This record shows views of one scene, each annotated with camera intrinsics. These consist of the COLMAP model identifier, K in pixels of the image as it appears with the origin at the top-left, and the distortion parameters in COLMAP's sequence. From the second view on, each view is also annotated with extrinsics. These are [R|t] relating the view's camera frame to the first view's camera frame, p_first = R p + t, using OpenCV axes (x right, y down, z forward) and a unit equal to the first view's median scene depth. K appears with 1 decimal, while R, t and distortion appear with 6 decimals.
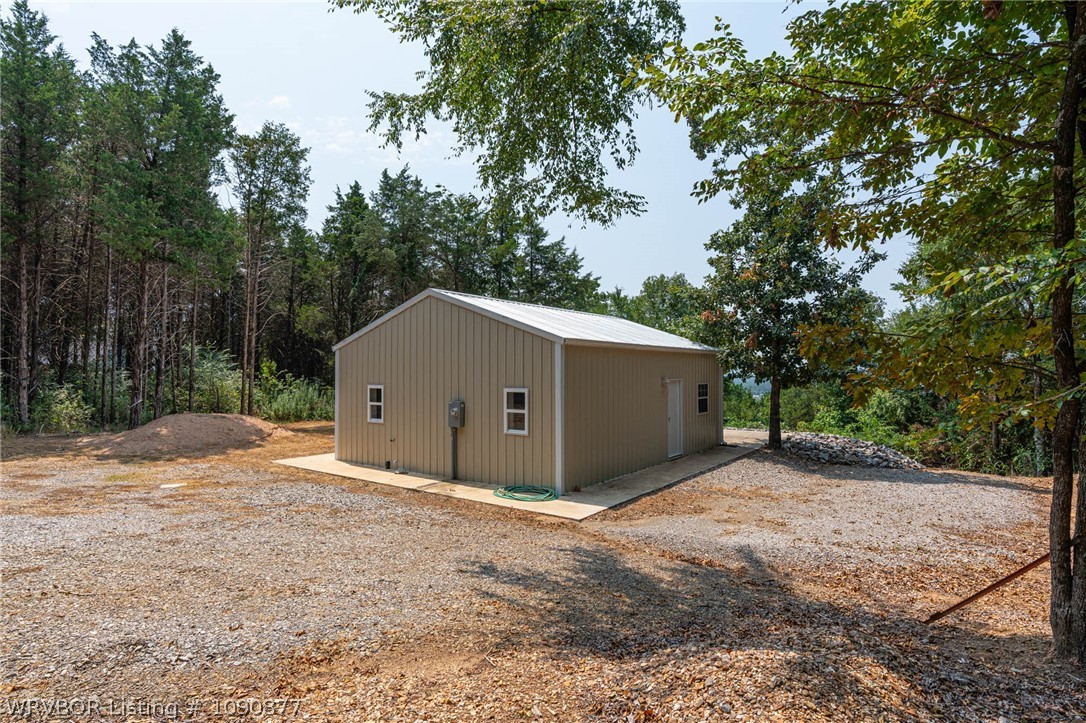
lens RADIAL K [[567.2, 0, 543.0], [0, 567.2, 361.5], [0, 0, 1]] dist [-0.001792, 0.000465]
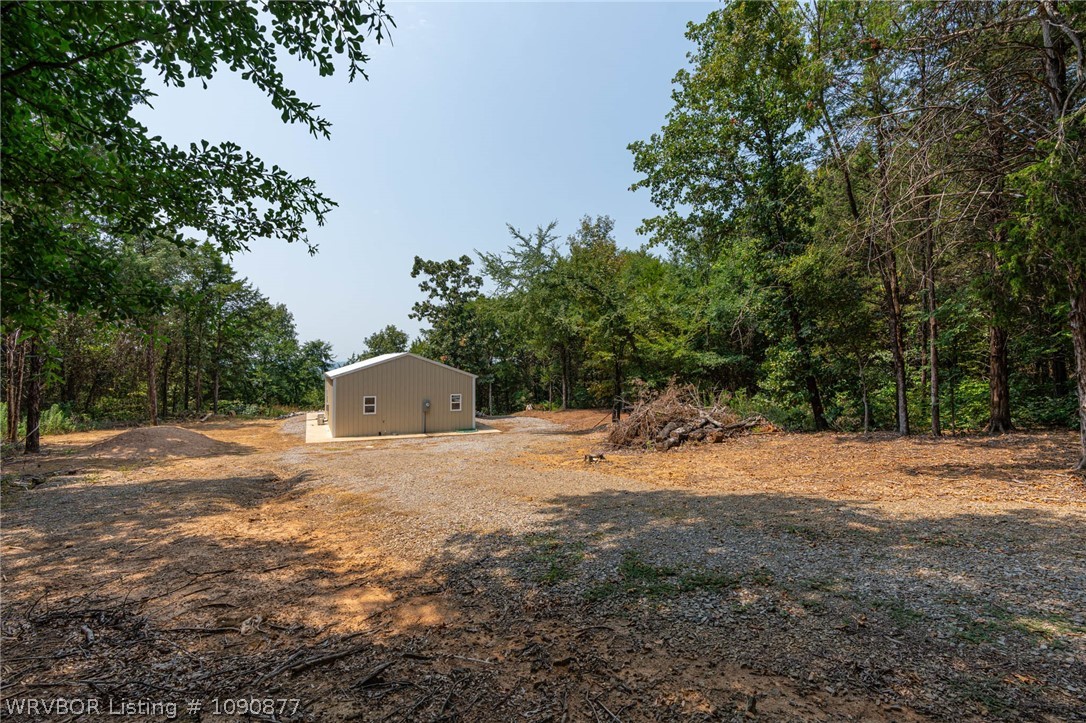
lens RADIAL K [[488.3, 0, 543.0], [0, 488.3, 361.5], [0, 0, 1]] dist [-0.007888, 0.003368]
pose [[0.472434, 0.004959, 0.881352, -1.327211], [-0.019818, 0.999791, 0.004998, -0.088818], [-0.881143, -0.019828, 0.472434, -0.321582]]
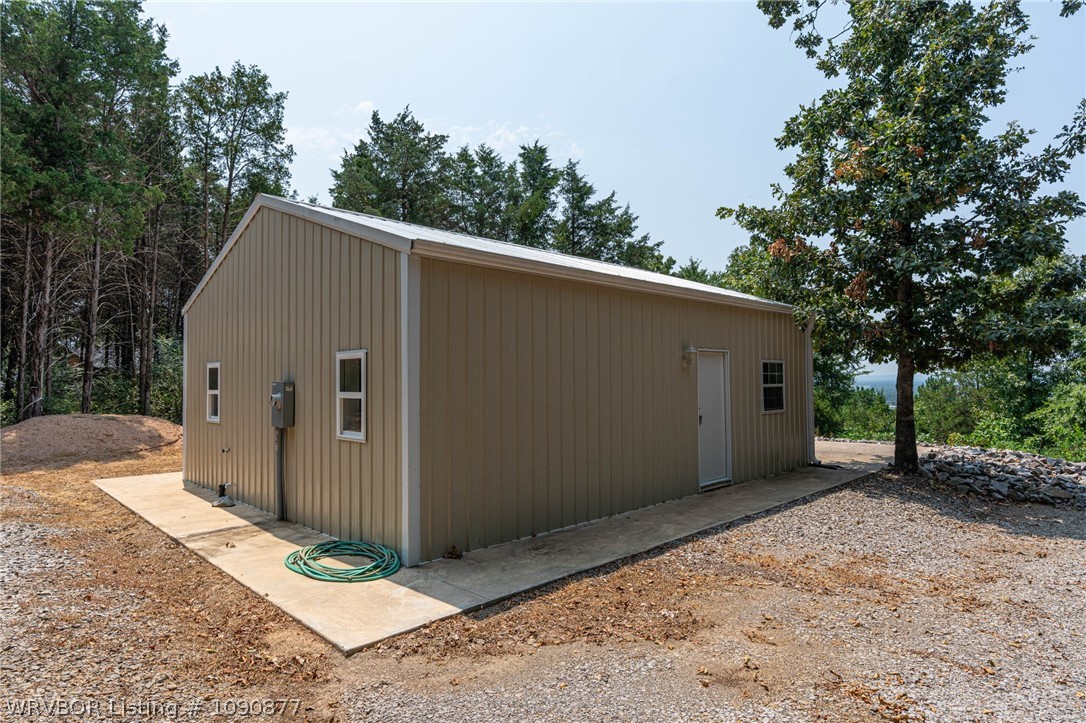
lens RADIAL K [[614.4, 0, 542.0], [0, 614.4, 358.9], [0, 0, 1]] dist [-0.001749, 0.003599]
pose [[0.986716, -0.014277, -0.161824, 0.150992], [0.011425, 0.999763, -0.018541, 0.046444], [0.162050, 0.016446, 0.986646, 0.329921]]
